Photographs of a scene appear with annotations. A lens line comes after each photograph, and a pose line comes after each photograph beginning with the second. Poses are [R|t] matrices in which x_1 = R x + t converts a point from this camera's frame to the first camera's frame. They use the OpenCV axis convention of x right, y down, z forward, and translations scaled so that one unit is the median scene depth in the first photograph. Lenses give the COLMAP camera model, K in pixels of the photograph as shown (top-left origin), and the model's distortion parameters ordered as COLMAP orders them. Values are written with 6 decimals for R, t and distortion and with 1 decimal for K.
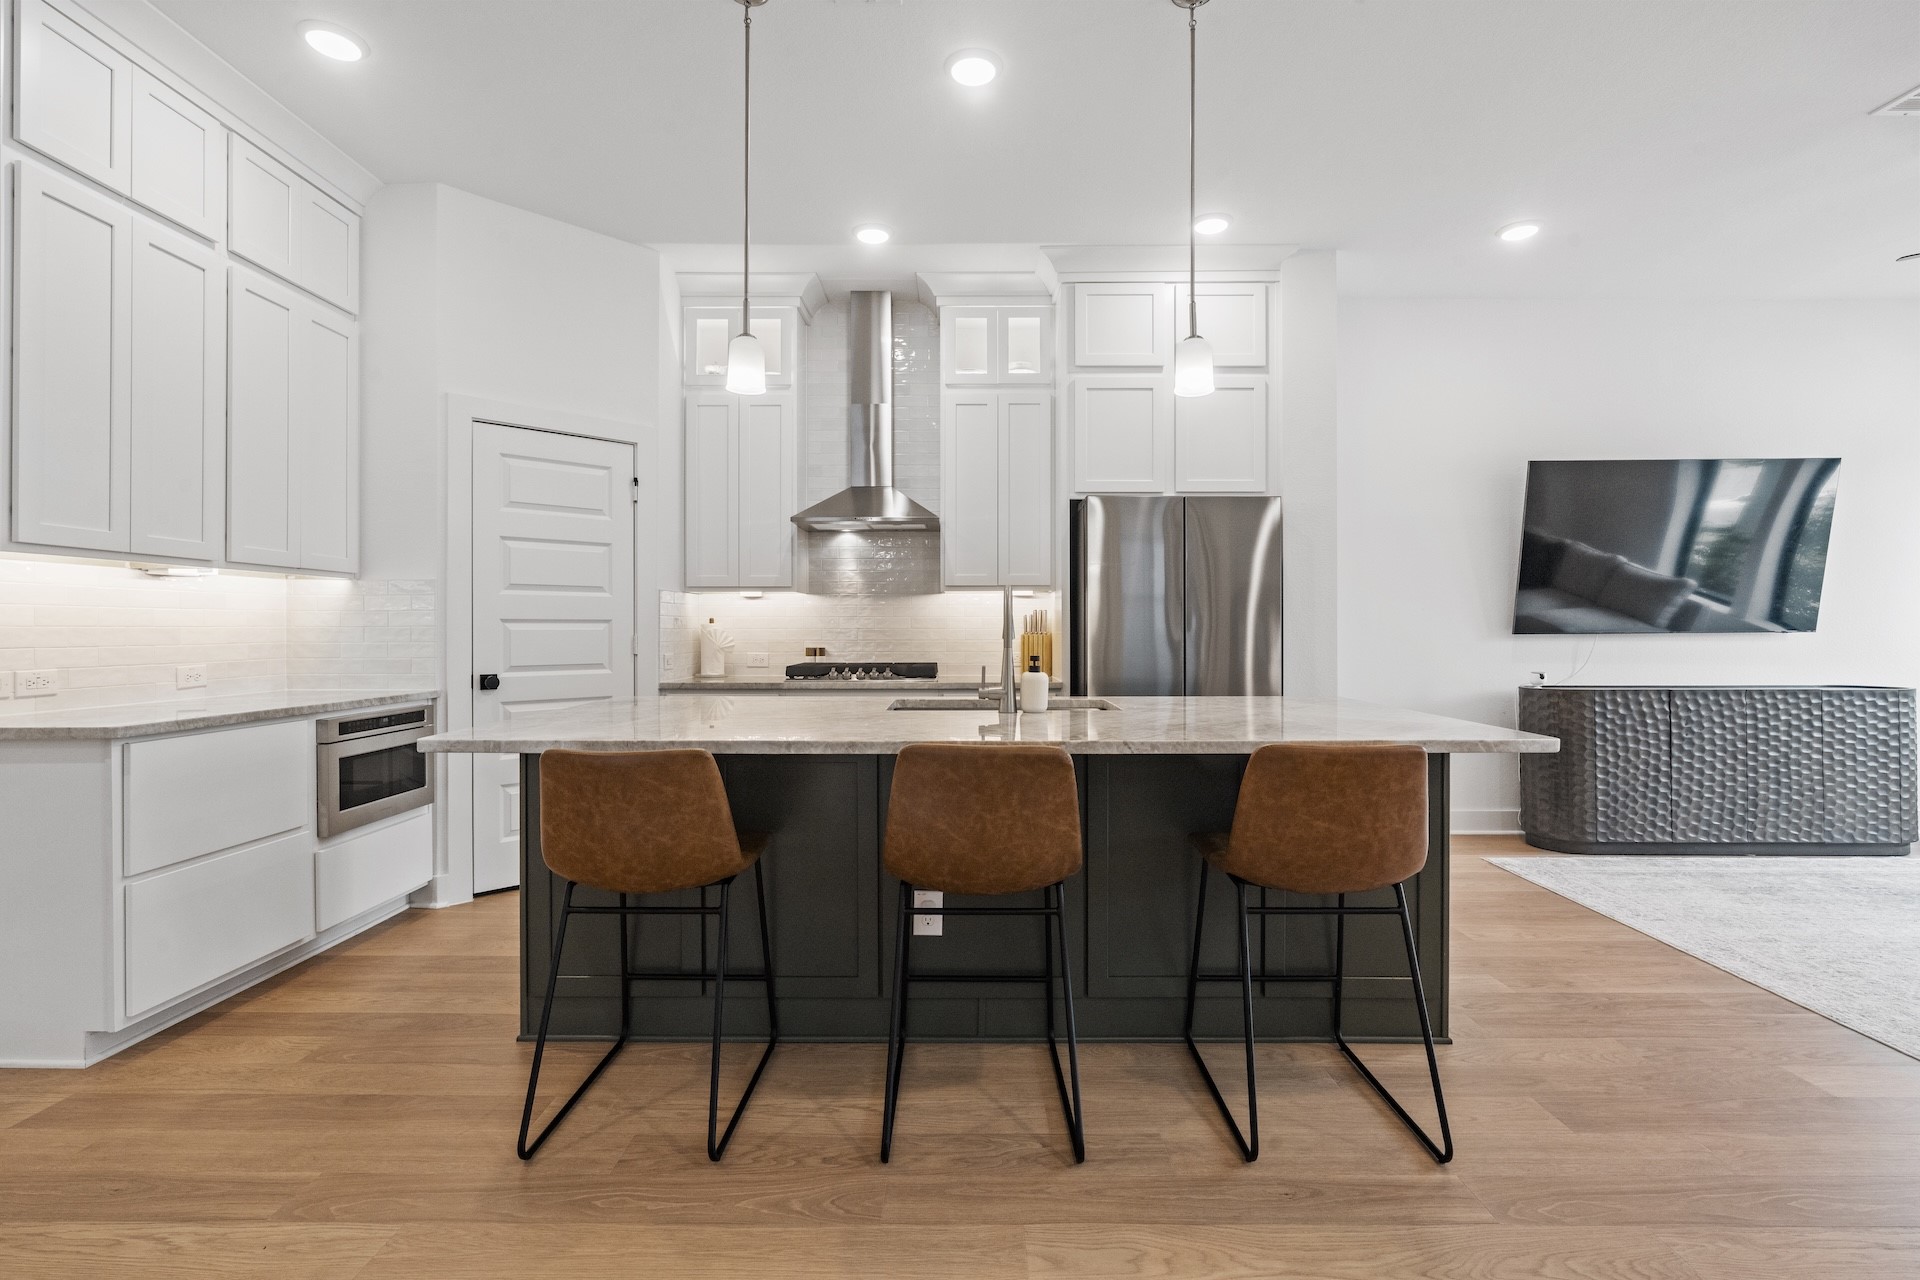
lens RADIAL K [[885.3, 0, 951.7], [0, 885.3, 631.3], [0, 0, 1]] dist [-0.002553, 0.000284]
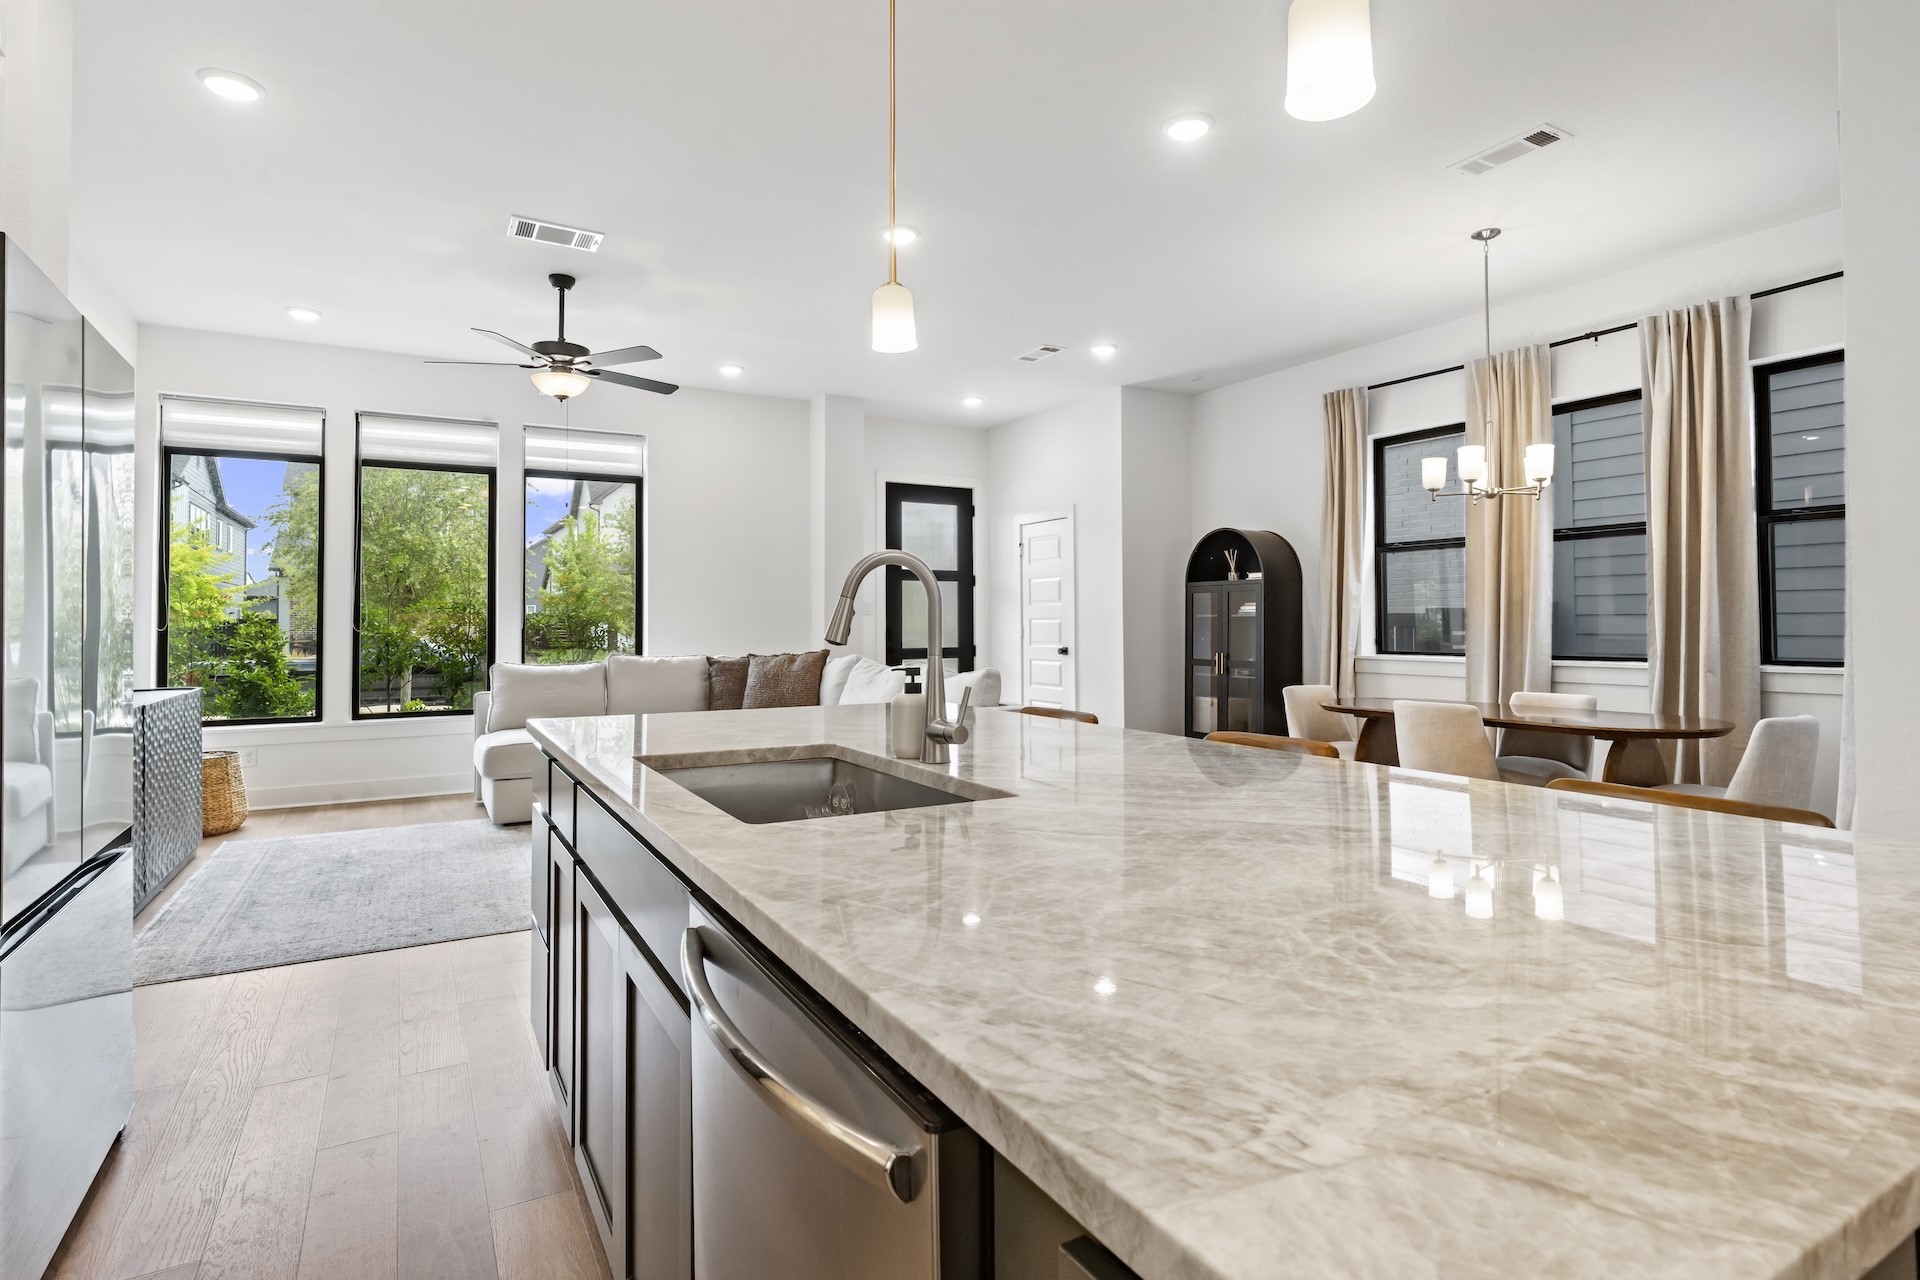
lens RADIAL K [[969.3, 0, 953.1], [0, 969.3, 600.6], [0, 0, 1]] dist [-0.000825, 0.000190]
pose [[-0.505819, 0.023943, 0.862307, -0.319917], [0.009204, 0.999708, -0.022359, -0.002501], [-0.862590, -0.003373, -0.505892, 0.819700]]
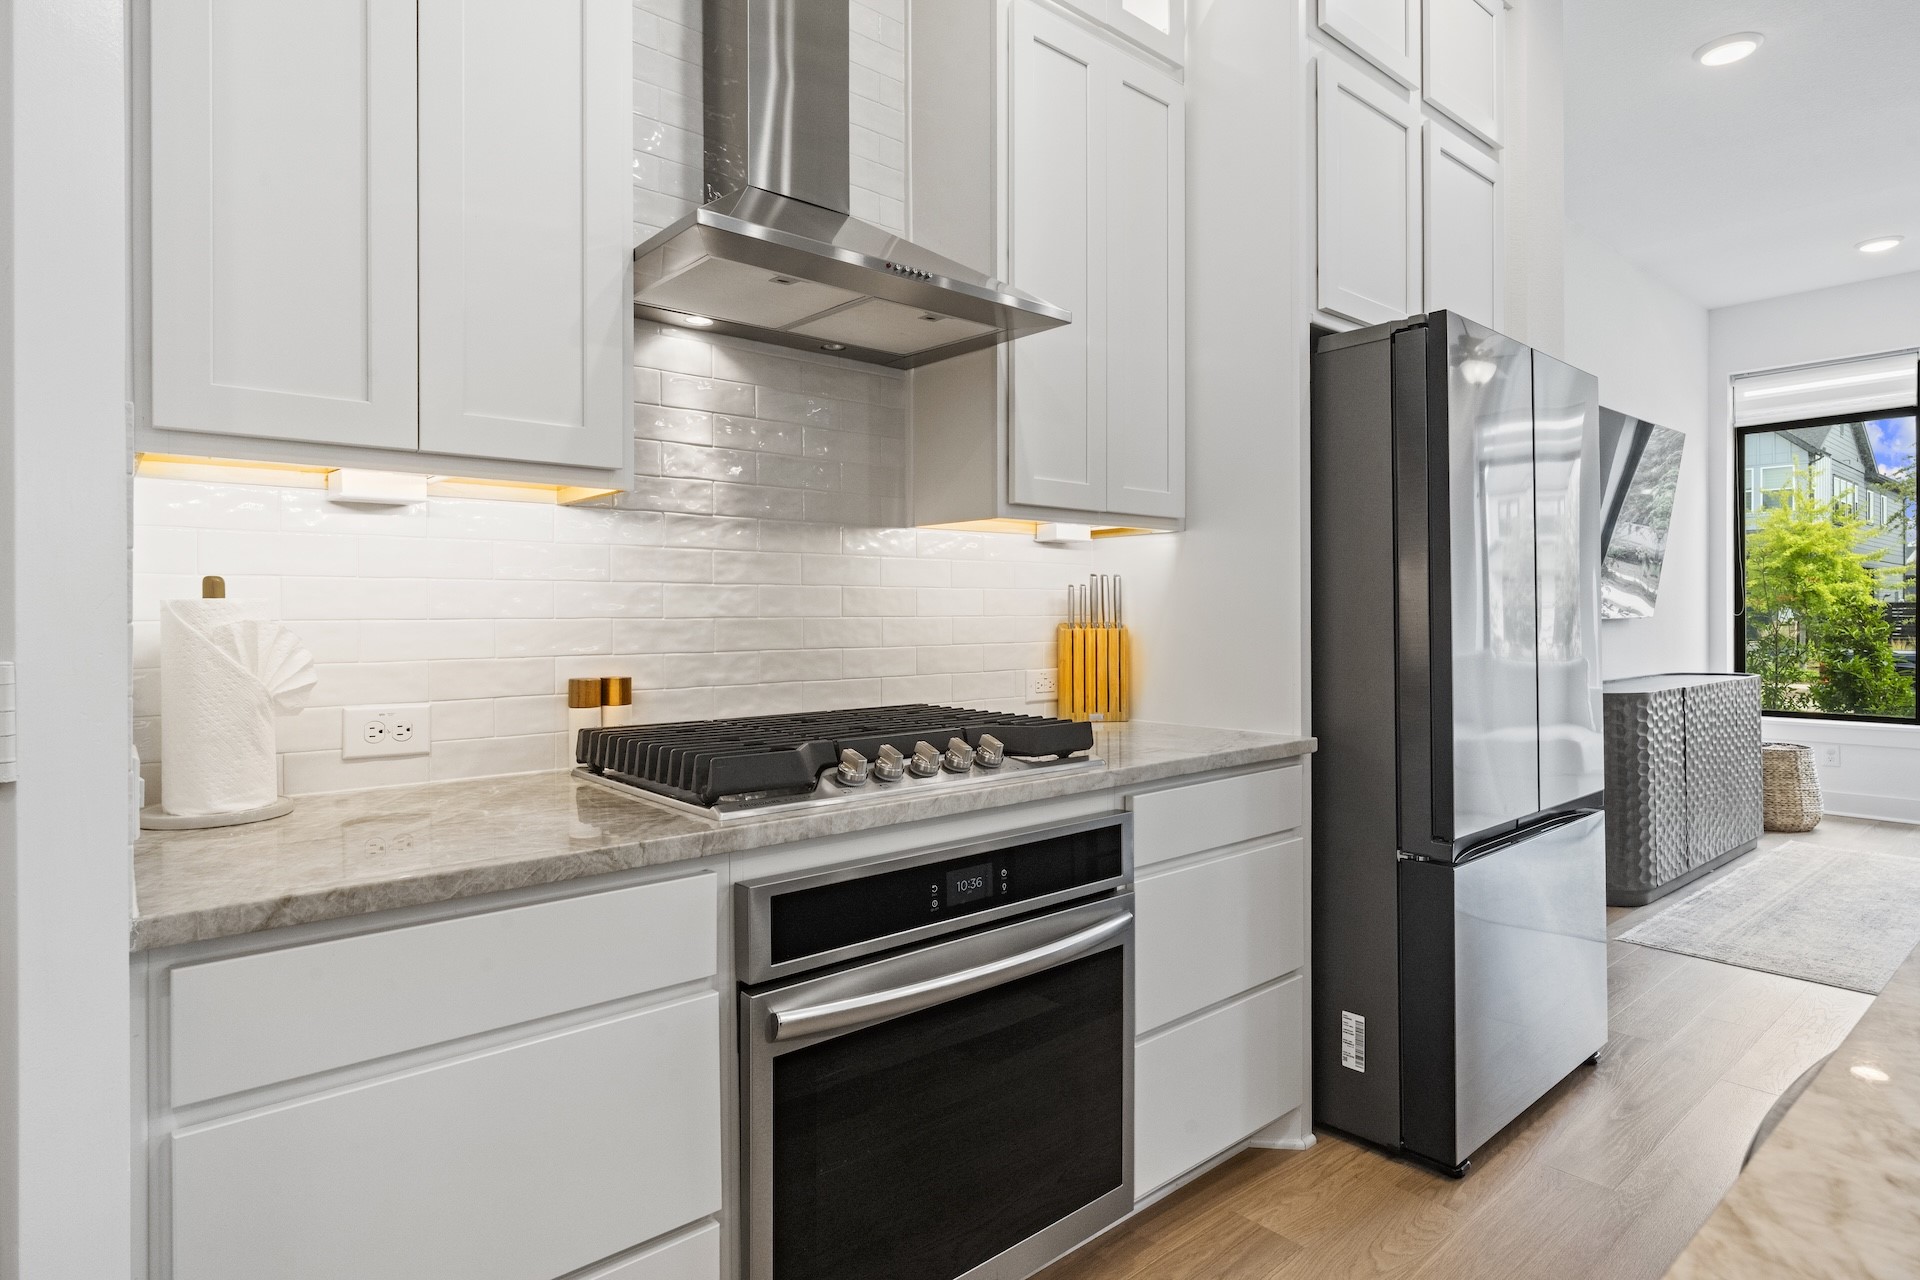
lens RADIAL K [[1037.6, 0, 957.5], [0, 1037.6, 623.7], [0, 0, 1]] dist [-0.006239, 0.000516]
pose [[0.752658, -0.007304, 0.658371, -0.339842], [0.006423, 0.999972, 0.003751, -0.001750], [-0.658381, 0.001405, 0.752684, 0.725039]]
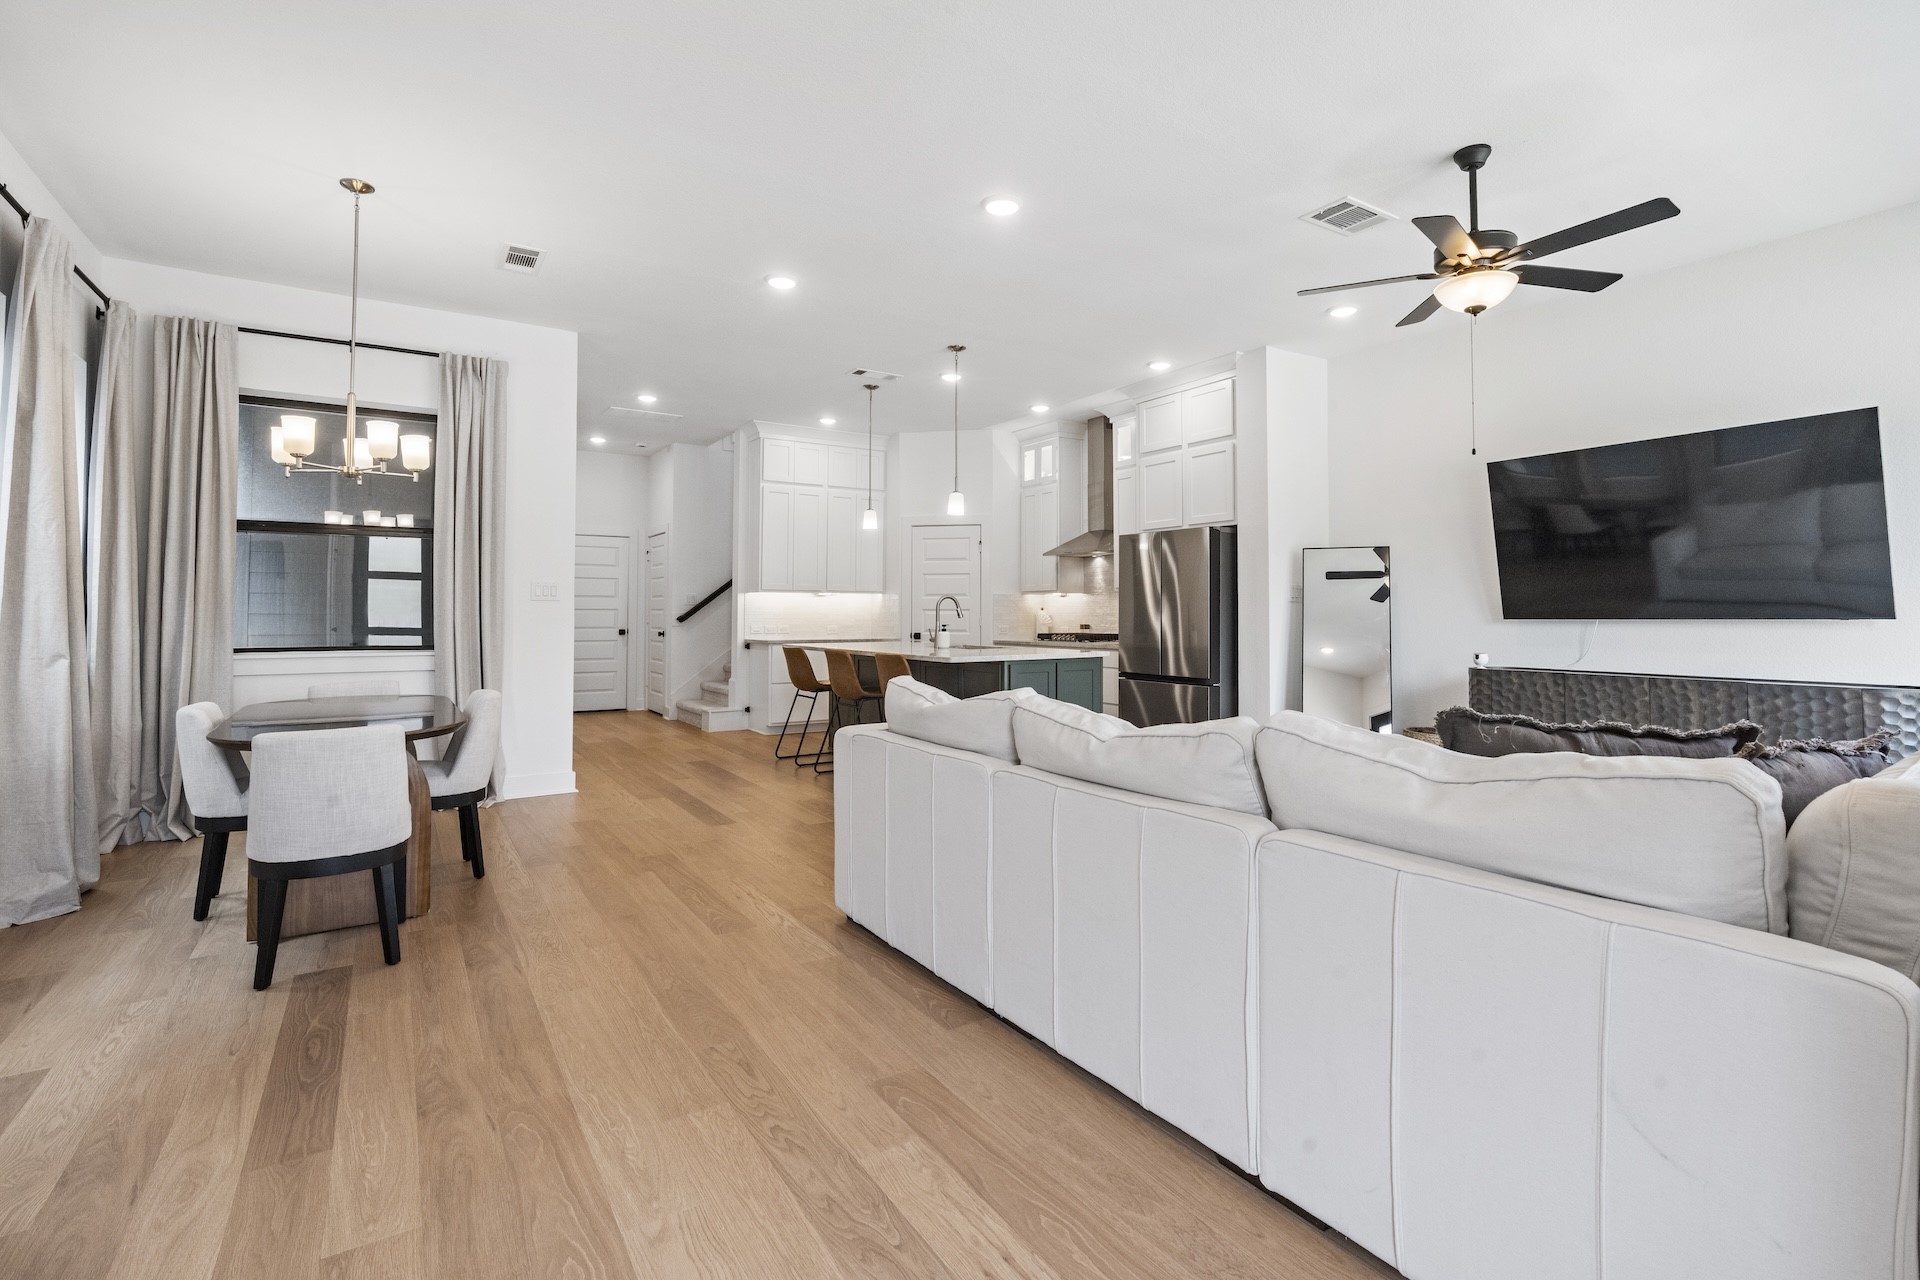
lens RADIAL K [[869.7, 0, 963.2], [0, 869.7, 589.8], [0, 0, 1]] dist [-0.003450, -0.000195]
pose [[0.554476, -0.021044, -0.831934, 1.282203], [-0.003323, 0.999616, -0.027500, -0.001659], [0.832193, 0.018012, 0.554193, -0.161735]]
